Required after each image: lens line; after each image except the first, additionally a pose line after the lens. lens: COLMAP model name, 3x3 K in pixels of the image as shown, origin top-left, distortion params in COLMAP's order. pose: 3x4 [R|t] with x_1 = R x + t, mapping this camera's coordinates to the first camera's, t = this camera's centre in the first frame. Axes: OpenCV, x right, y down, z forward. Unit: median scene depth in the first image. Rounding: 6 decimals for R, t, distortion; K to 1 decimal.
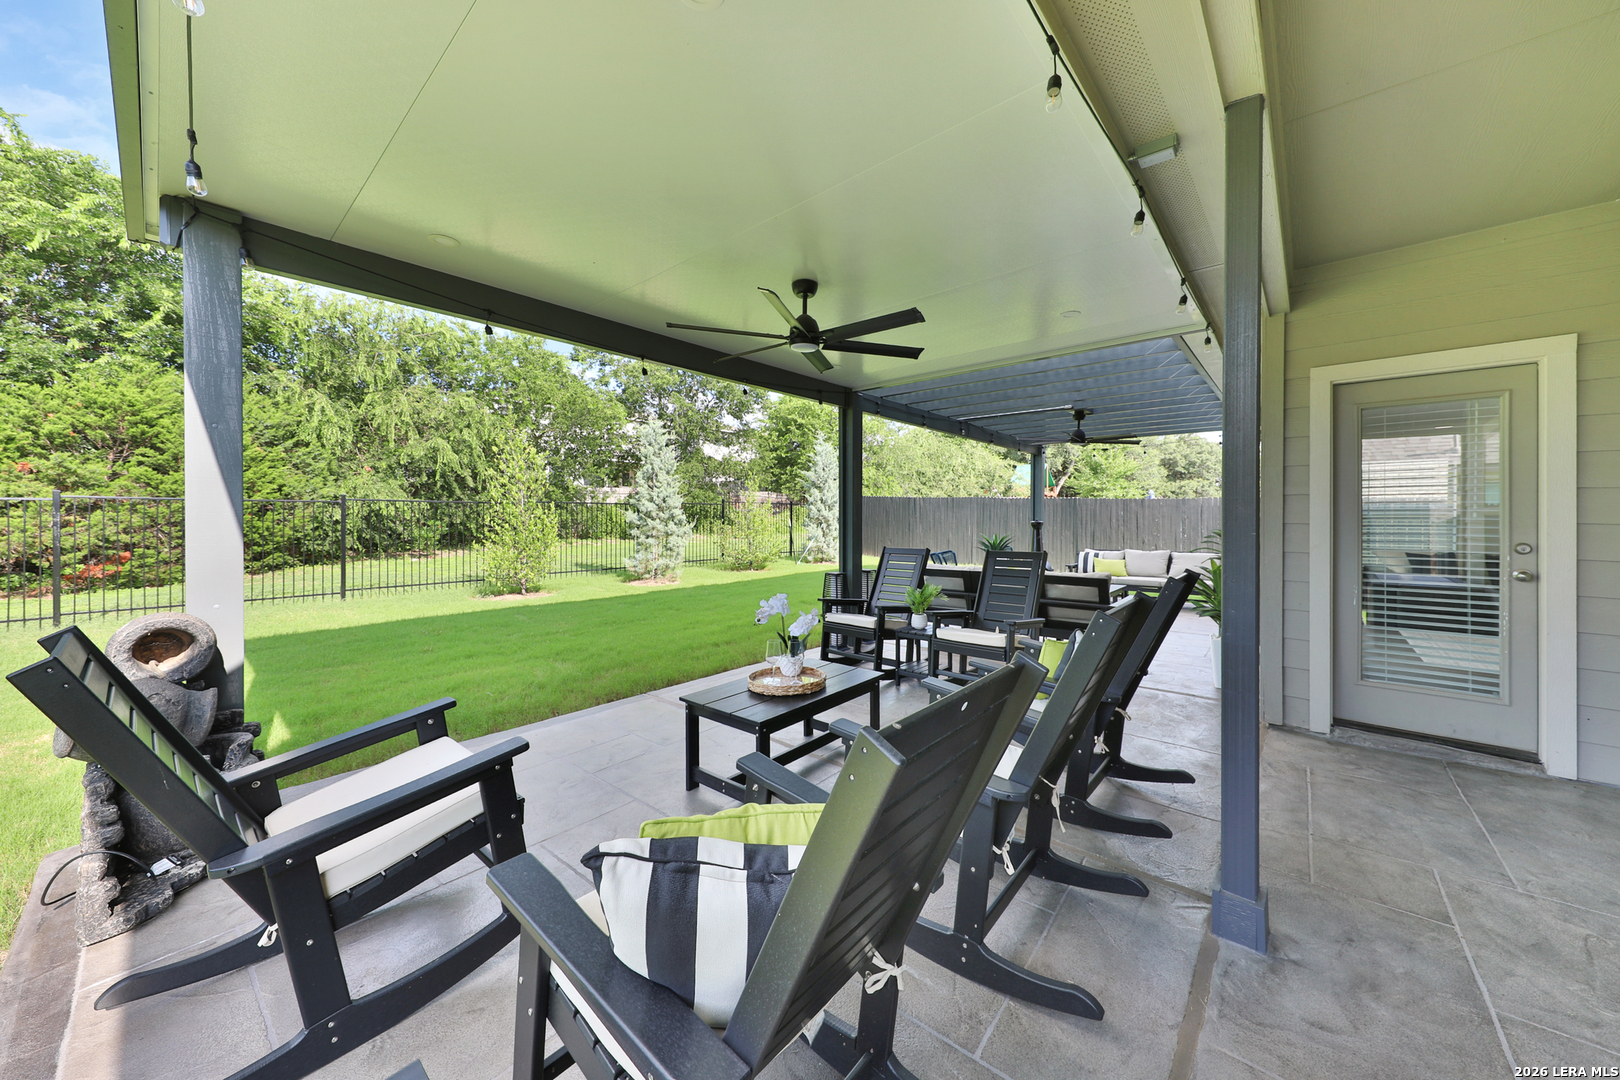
lens RADIAL K [[555.4, 0, 831.7], [0, 555.4, 528.7], [0, 0, 1]] dist [0.000651, -0.000306]
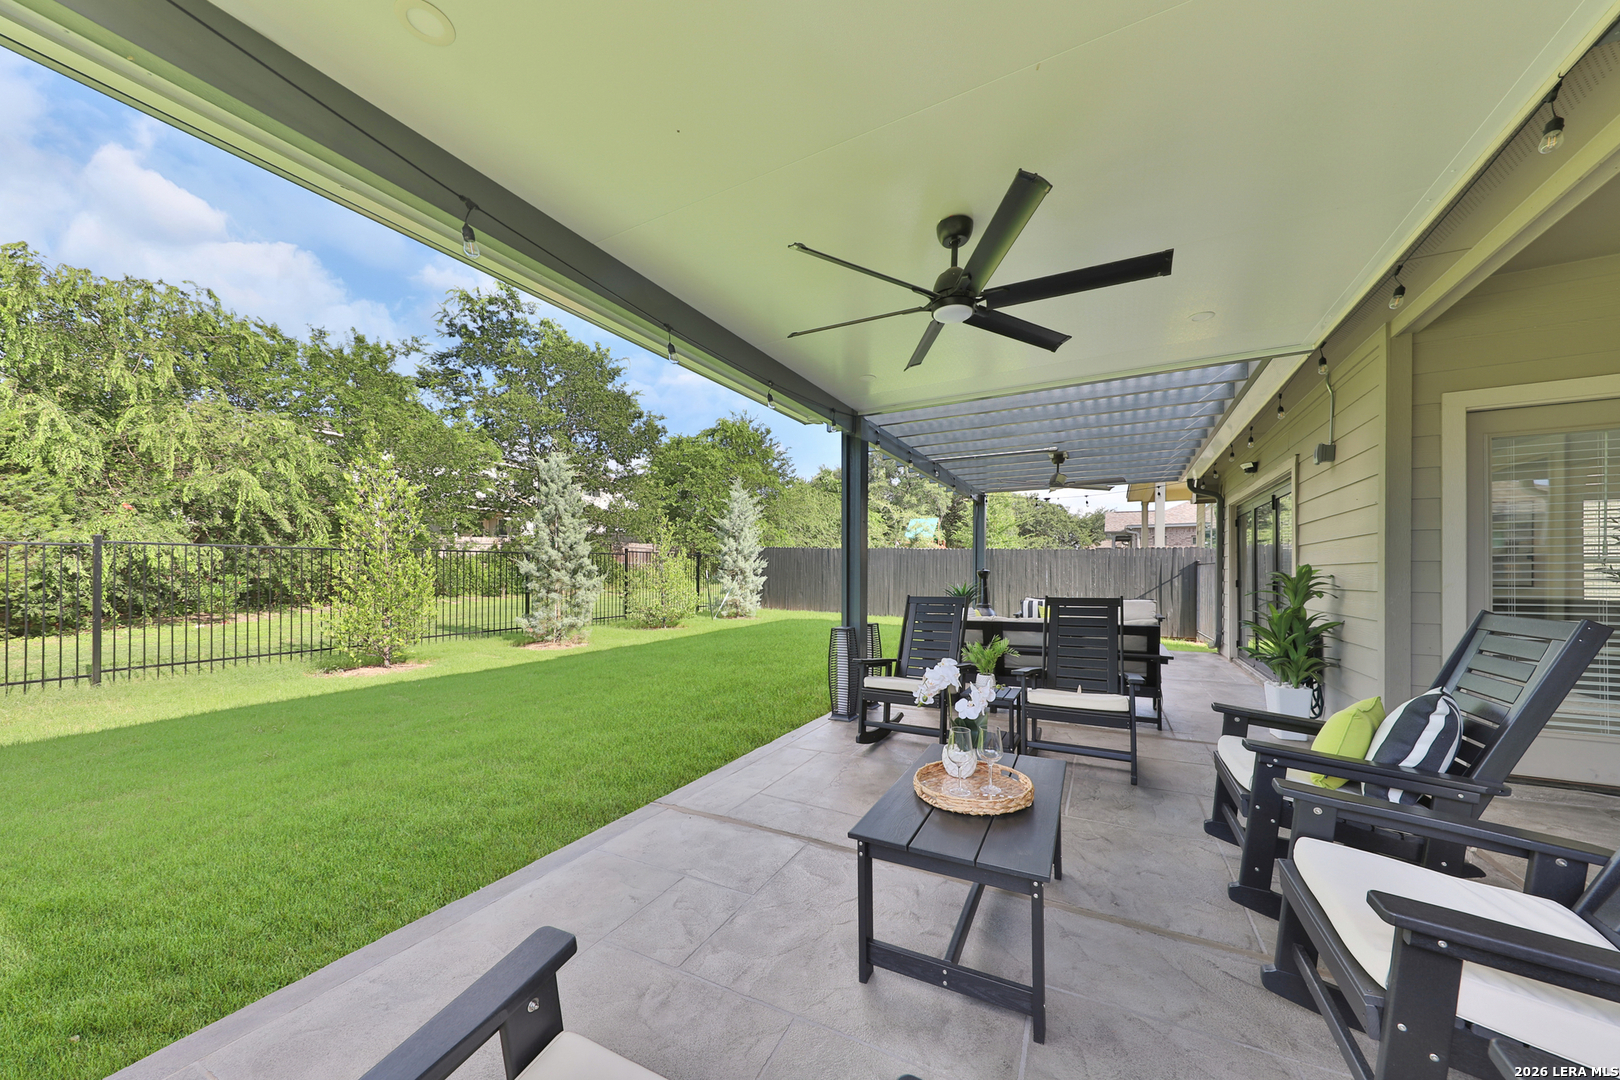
lens RADIAL K [[553.2, 0, 823.8], [0, 553.2, 574.8], [0, 0, 1]] dist [0.001671, -0.000331]
pose [[0.977099, -0.005441, 0.212713, -0.080529], [0.008732, 0.999856, -0.014534, 0.004572], [-0.212604, 0.016058, 0.977007, 0.074308]]
